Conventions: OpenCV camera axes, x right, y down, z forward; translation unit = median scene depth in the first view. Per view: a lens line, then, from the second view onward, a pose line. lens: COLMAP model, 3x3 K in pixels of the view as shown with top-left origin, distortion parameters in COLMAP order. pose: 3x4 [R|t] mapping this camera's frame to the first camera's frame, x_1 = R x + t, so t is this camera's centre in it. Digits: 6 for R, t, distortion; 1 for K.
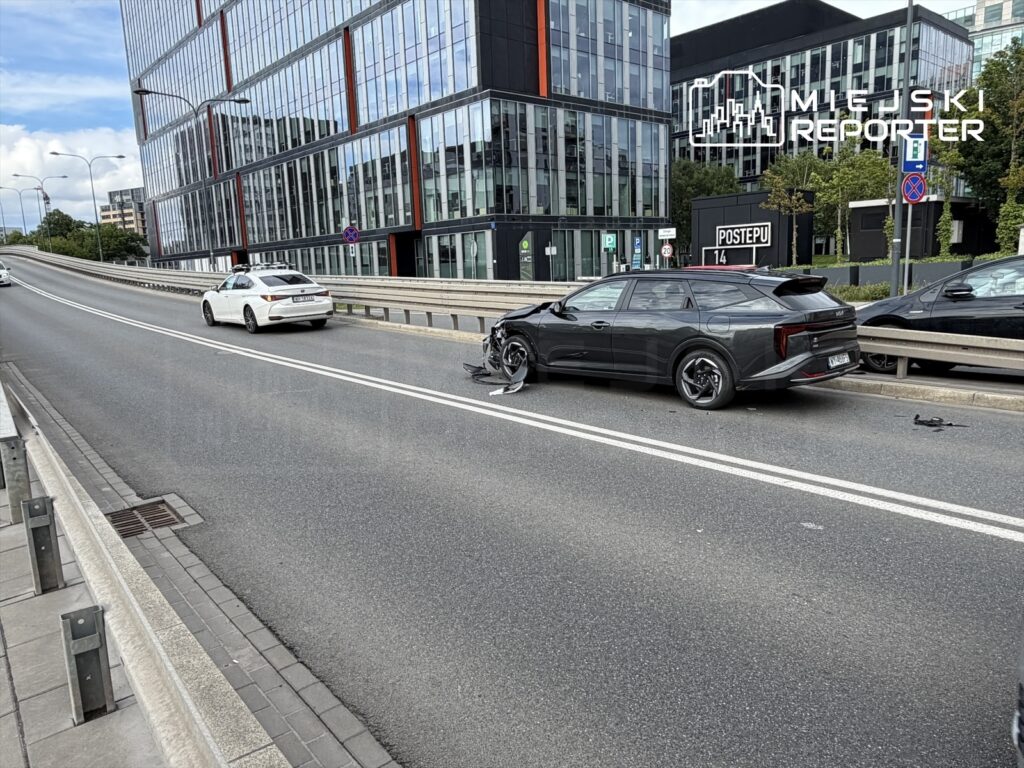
lens RADIAL K [[718.8, 0, 512.0], [0, 718.8, 384.0], [0, 0, 1]] dist [0.067596, -0.100759]
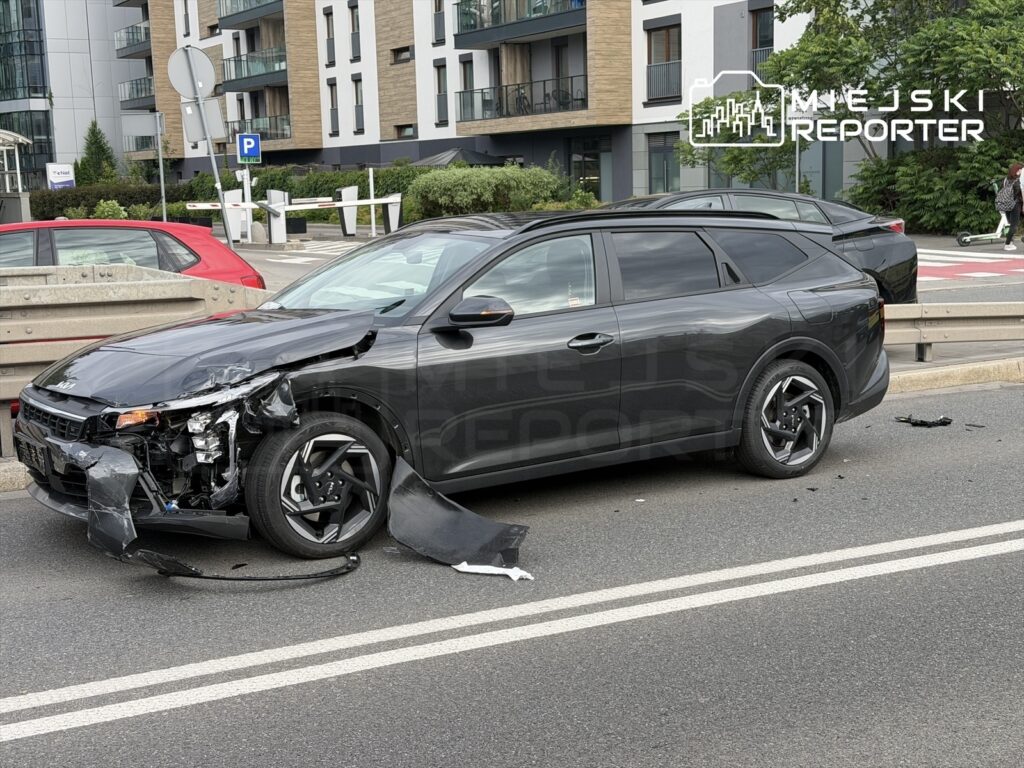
lens RADIAL K [[1468.7, 0, 503.9], [0, 1468.7, 394.9], [0, 0, 1]] dist [0.144736, -0.067486]
pose [[0.179360, -0.113291, 0.977238, -0.781946], [0.184197, 0.979648, 0.079763, -0.141807], [-0.966386, 0.165698, 0.196578, 0.984835]]
